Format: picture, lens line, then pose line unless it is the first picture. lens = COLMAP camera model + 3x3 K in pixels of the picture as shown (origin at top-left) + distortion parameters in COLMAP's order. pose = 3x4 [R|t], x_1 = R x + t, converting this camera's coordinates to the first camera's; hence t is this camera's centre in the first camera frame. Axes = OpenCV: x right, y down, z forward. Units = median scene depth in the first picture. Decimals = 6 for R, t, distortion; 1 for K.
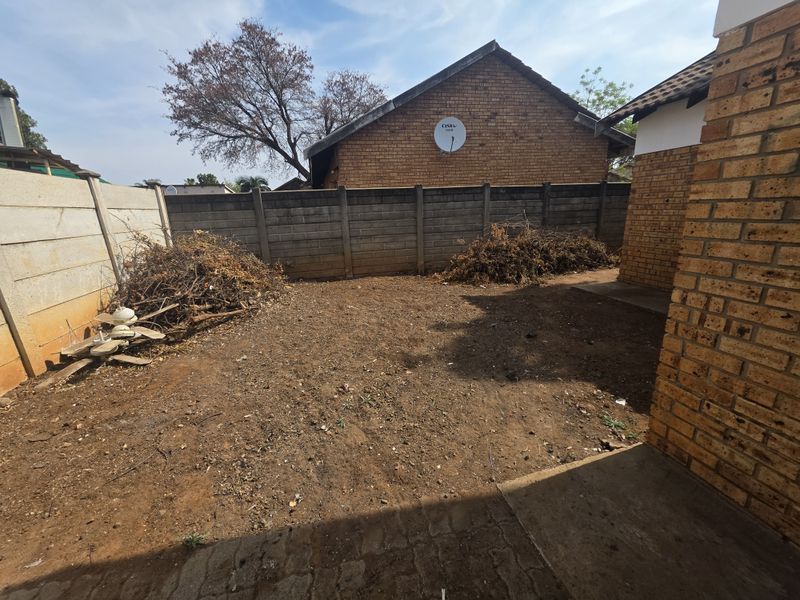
lens RADIAL K [[320.8, 0, 401.8], [0, 320.8, 300.0], [0, 0, 1]] dist [0.004053, -0.000736]
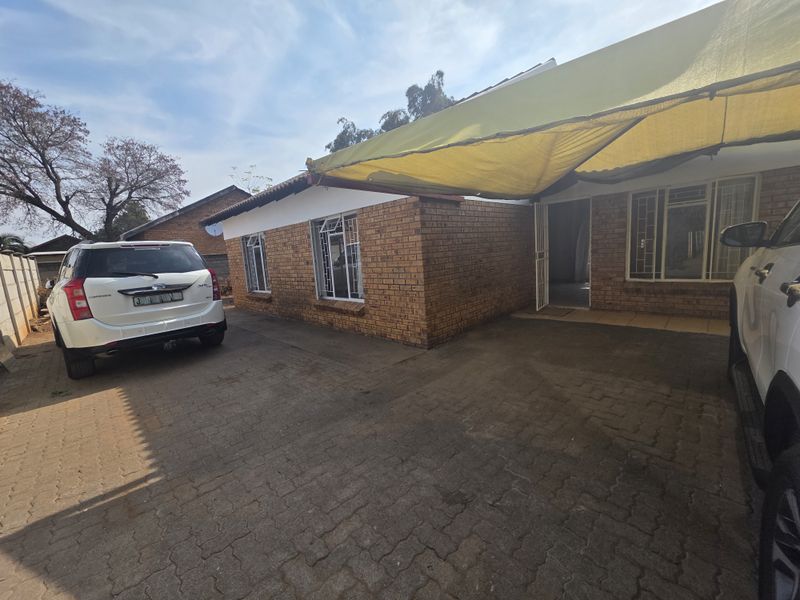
lens RADIAL K [[320.8, 0, 399.0], [0, 320.8, 299.0], [0, 0, 1]] dist [0.004053, -0.000736]
pose [[0.867055, -0.093070, 0.489443, 0.024402], [0.168146, 0.979421, -0.111631, 0.064165], [-0.468981, 0.179088, 0.864861, -0.226923]]
